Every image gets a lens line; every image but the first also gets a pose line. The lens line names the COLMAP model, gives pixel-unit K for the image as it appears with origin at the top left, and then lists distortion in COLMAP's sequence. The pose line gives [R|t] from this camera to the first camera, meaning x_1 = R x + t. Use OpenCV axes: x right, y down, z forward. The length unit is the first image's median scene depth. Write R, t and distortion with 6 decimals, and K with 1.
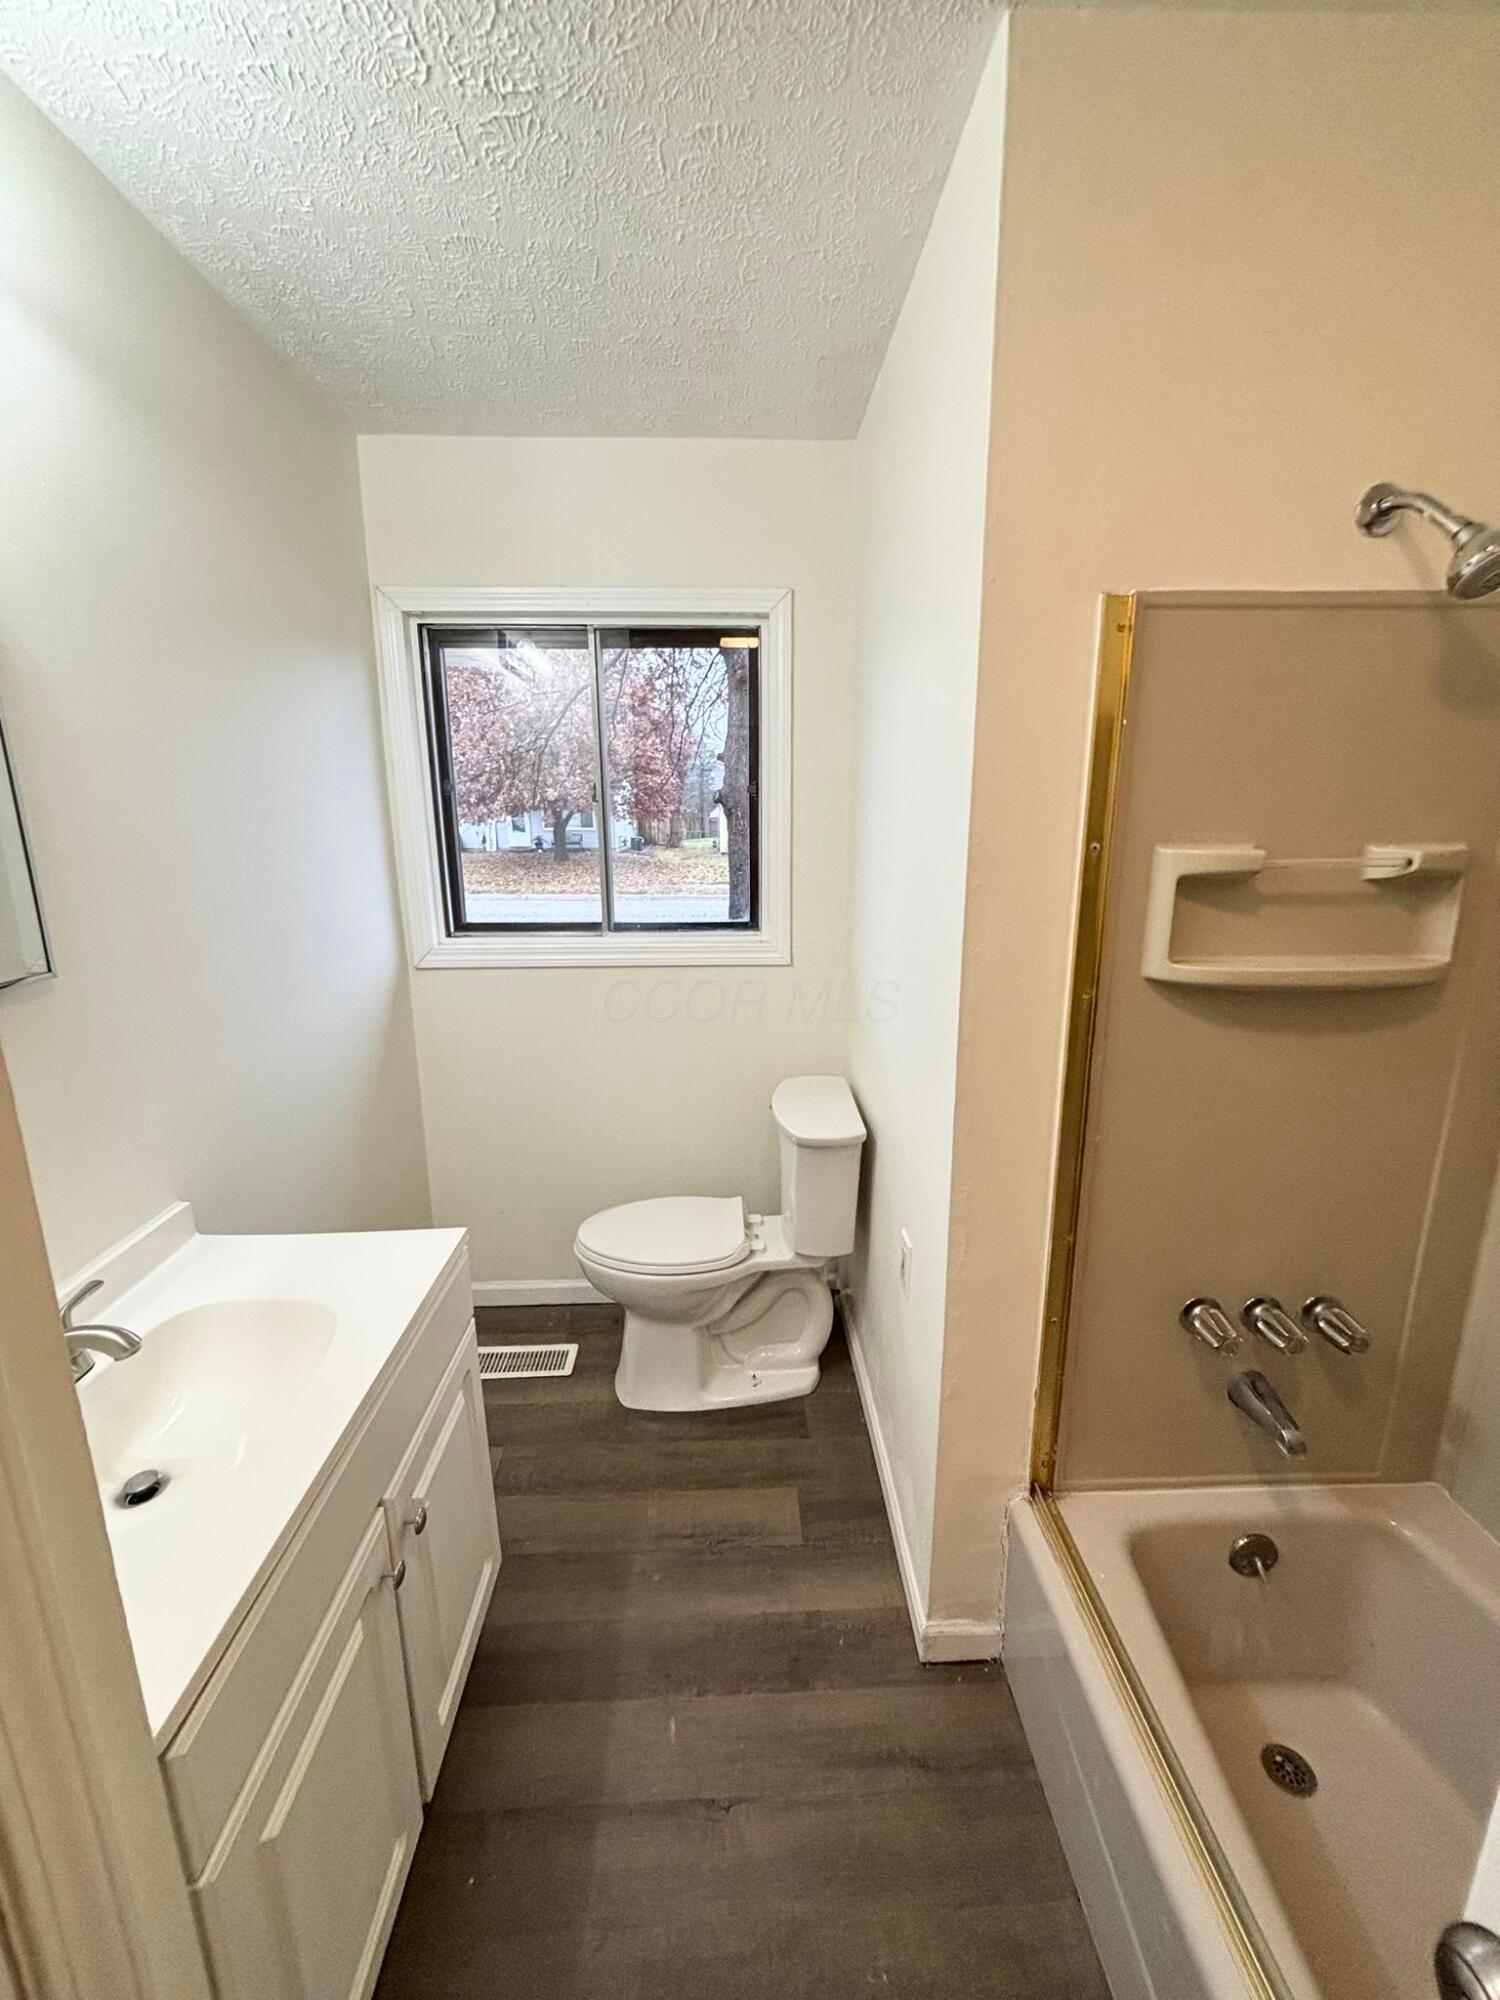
lens RADIAL K [[807.9, 0, 754.1], [0, 807.9, 998.6], [0, 0, 1]] dist [0.005445, -0.000827]
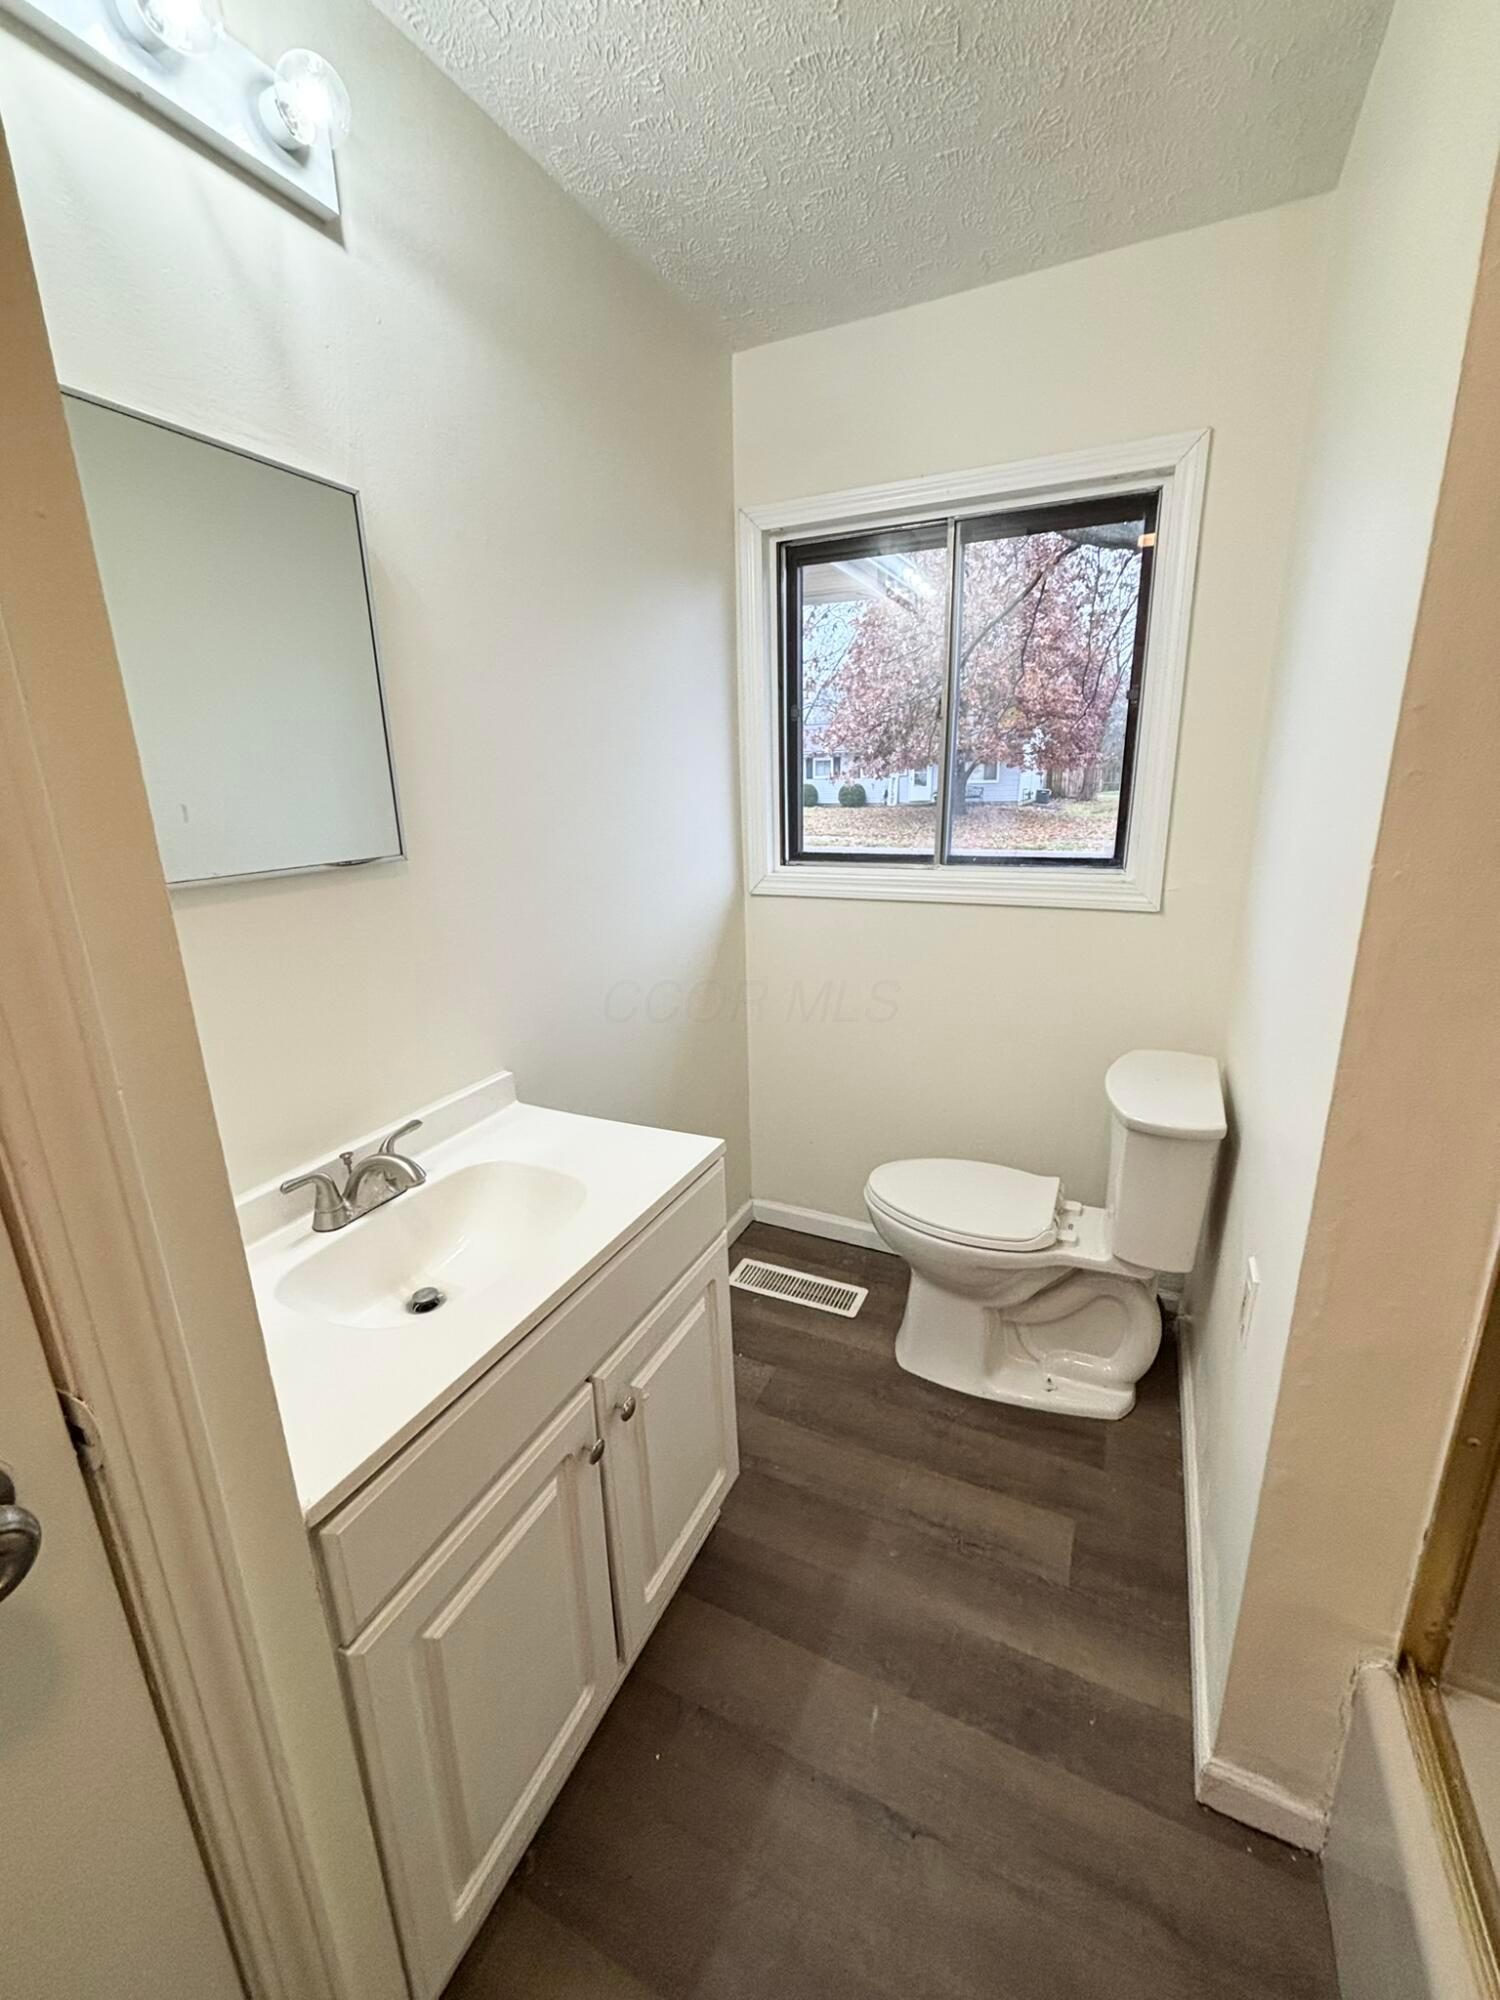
lens RADIAL K [[807.9, 0, 749.9], [0, 807.9, 999.6], [0, 0, 1]] dist [0.005445, -0.000827]
pose [[0.885402, 0.109093, -0.451843, 0.082341], [-0.084786, 0.993665, 0.073770, 0.027990], [0.457028, -0.027006, 0.889042, 0.112430]]
